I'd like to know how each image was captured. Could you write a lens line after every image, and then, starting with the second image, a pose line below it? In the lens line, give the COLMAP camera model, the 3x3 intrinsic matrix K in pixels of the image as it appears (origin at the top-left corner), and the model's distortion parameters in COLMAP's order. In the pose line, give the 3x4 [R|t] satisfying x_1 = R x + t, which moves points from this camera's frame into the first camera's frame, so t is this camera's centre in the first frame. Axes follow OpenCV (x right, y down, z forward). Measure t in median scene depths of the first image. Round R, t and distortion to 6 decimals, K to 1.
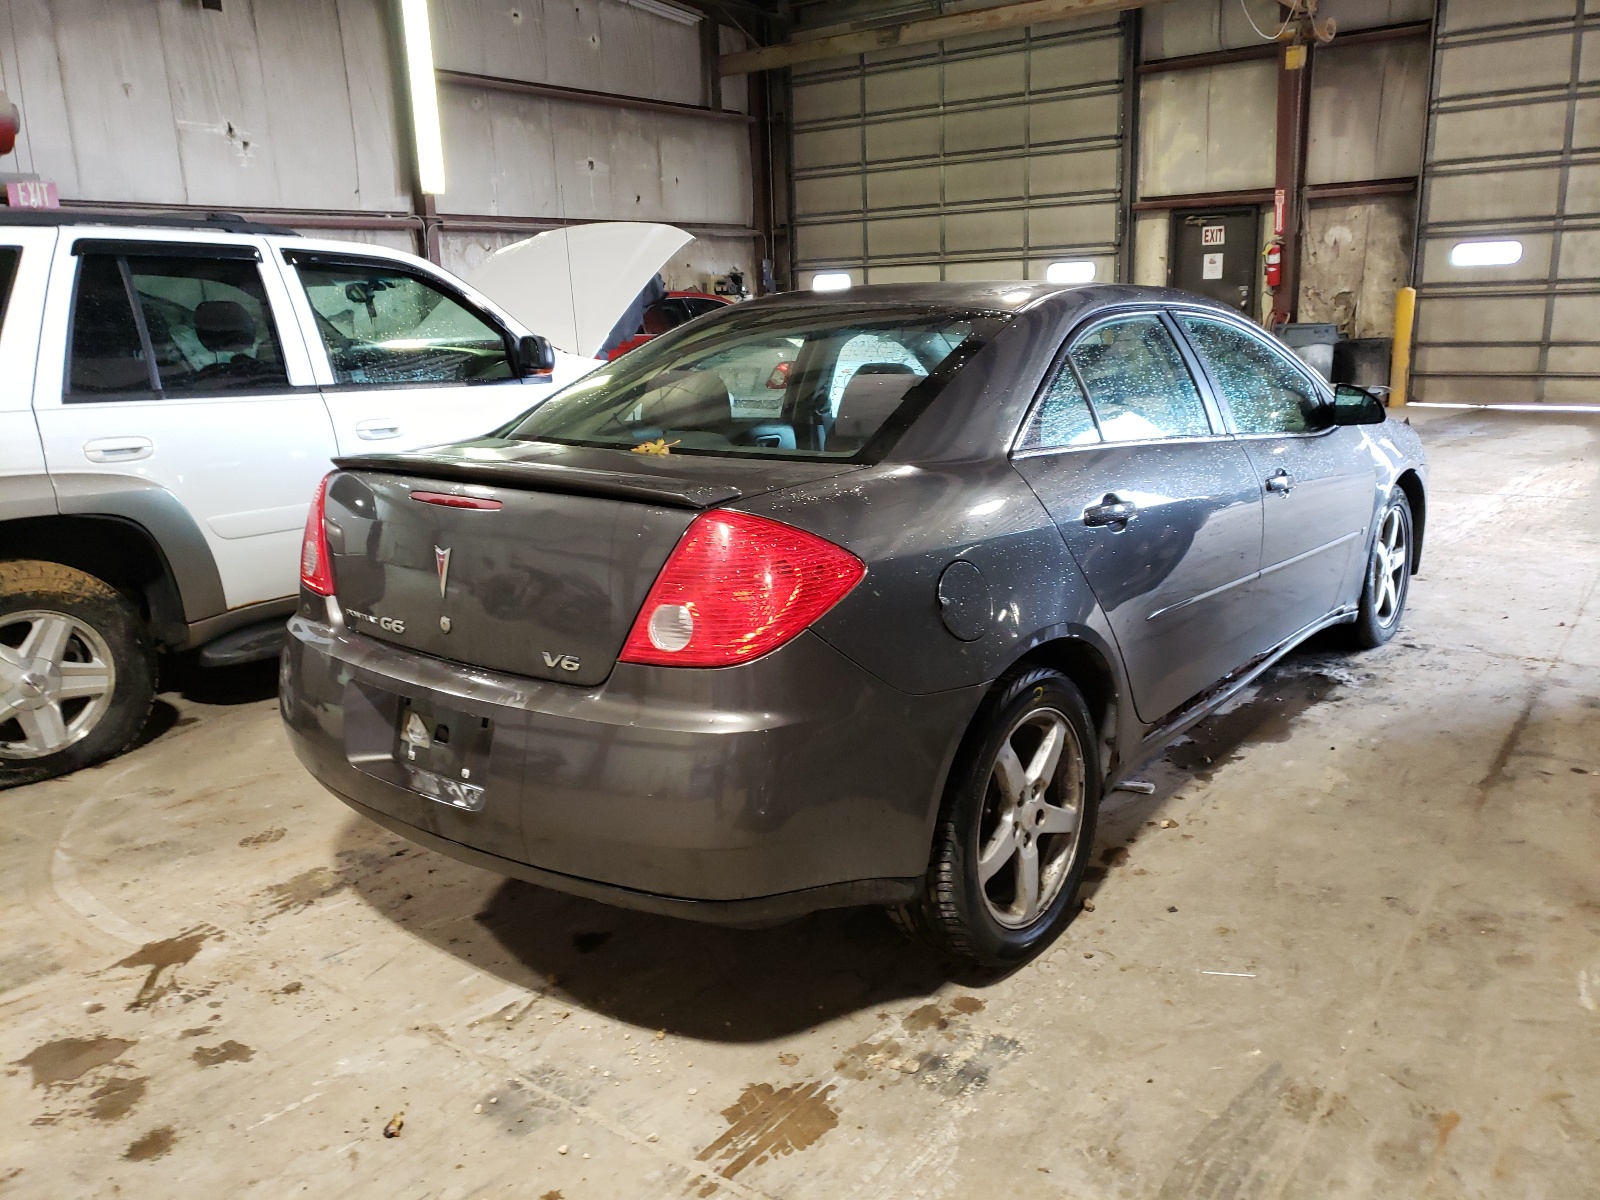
lens RADIAL K [[1221.2, 0, 805.2], [0, 1221.2, 577.8], [0, 0, 1]] dist [0.008132, 0.013585]
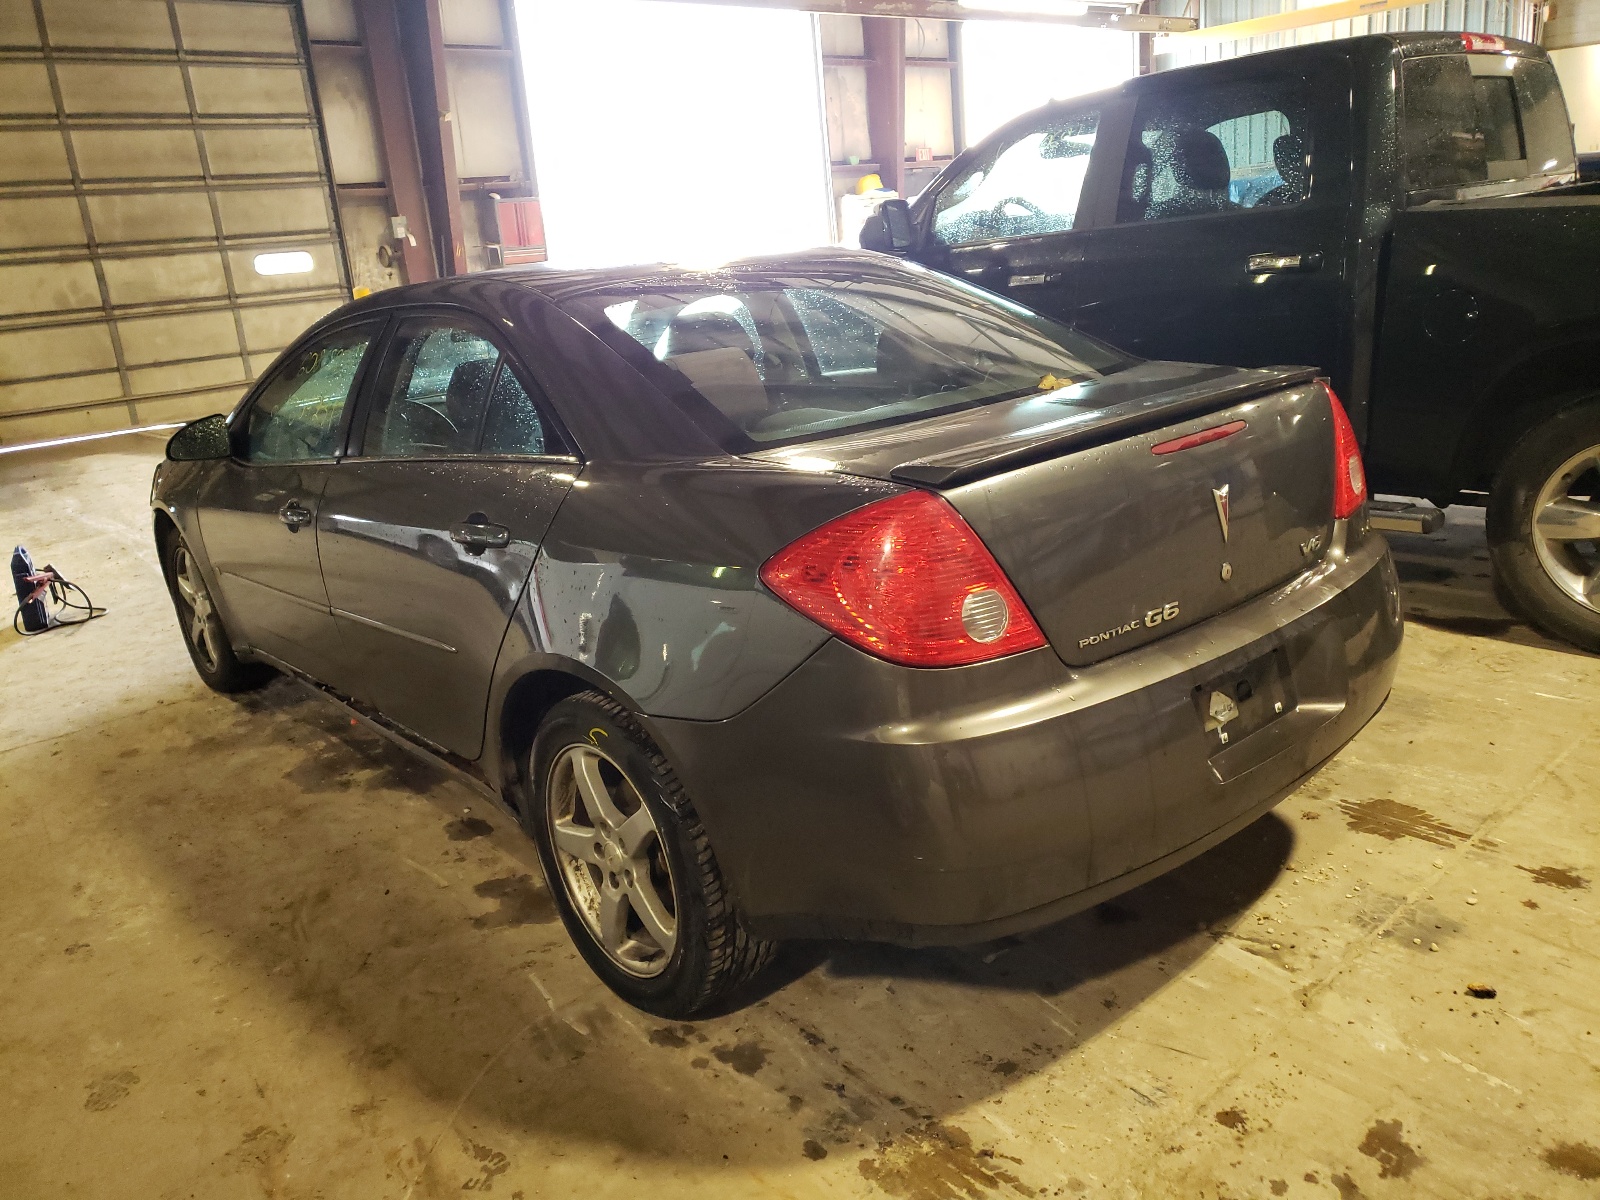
lens RADIAL K [[1237.5, 0, 799.8], [0, 1237.5, 562.0], [0, 0, 1]] dist [0.012314, 0.009129]
pose [[0.209470, -0.243335, 0.947054, -1.121823], [0.301354, 0.937462, 0.174217, -0.204562], [-0.930219, 0.248905, 0.269700, 0.954420]]
